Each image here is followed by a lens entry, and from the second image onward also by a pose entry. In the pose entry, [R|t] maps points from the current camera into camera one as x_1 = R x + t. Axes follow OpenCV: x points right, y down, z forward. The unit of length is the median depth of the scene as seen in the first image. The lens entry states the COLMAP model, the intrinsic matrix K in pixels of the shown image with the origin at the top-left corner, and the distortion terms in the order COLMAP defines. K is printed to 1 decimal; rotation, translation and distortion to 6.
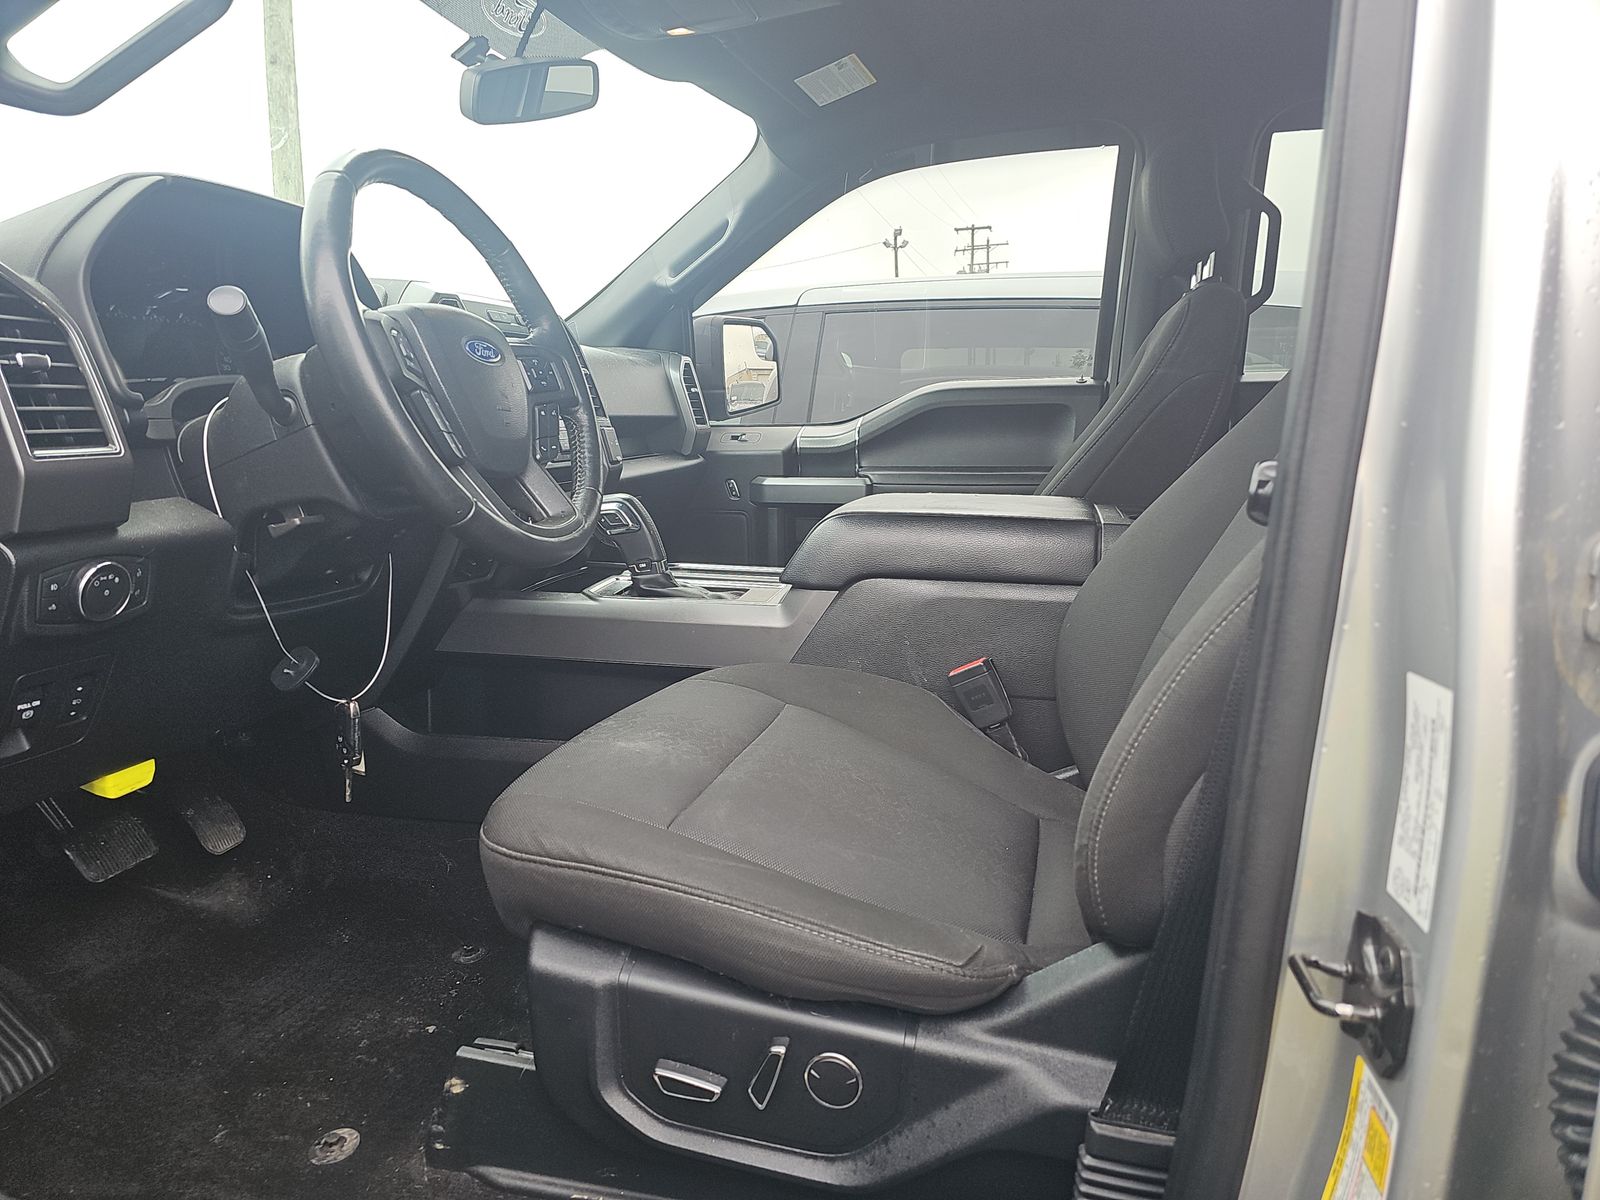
lens RADIAL K [[1092.4, 0, 800.0], [0, 1092.4, 600.0], [0, 0, 1]] dist [0.038976, -0.062716]
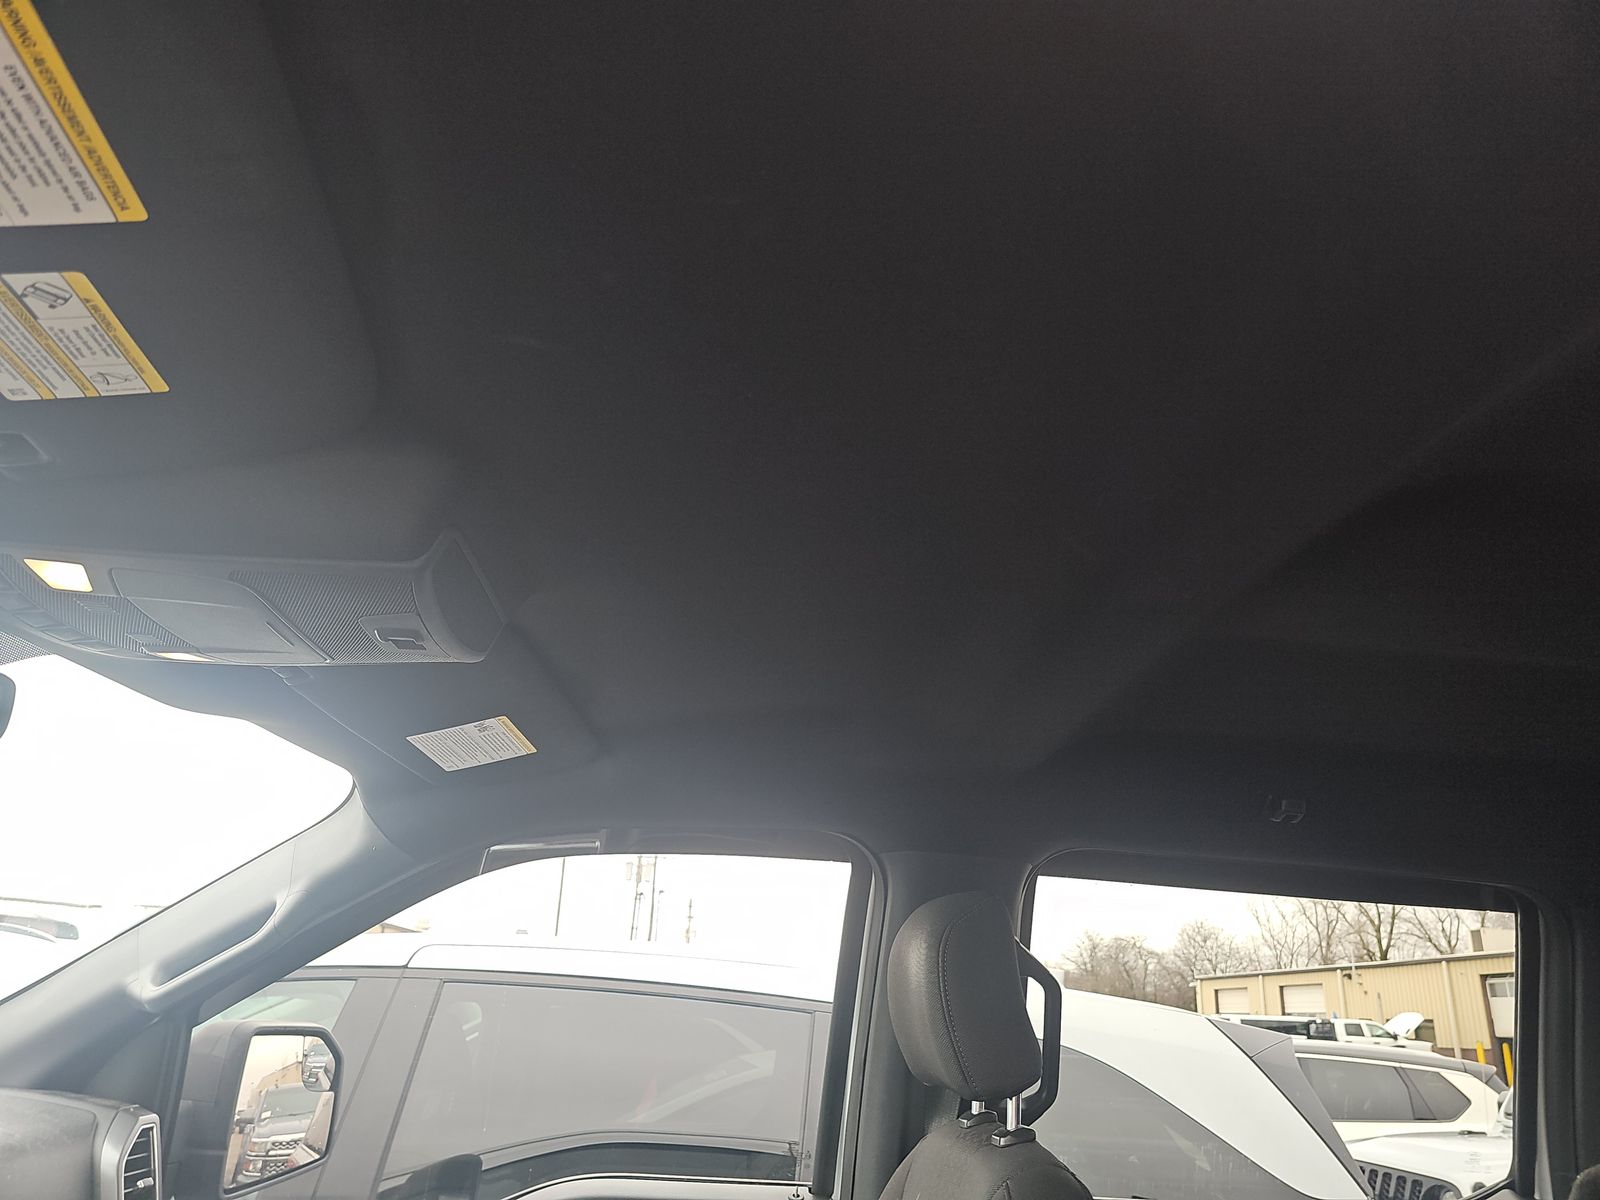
lens RADIAL K [[1092.4, 0, 800.0], [0, 1092.4, 600.0], [0, 0, 1]] dist [0.038976, -0.062716]
pose [[0.952118, 0.180504, 0.246759, 0.034672], [-0.034532, 0.865437, -0.499826, -0.187854], [-0.303775, 0.467373, 0.830231, 0.290403]]
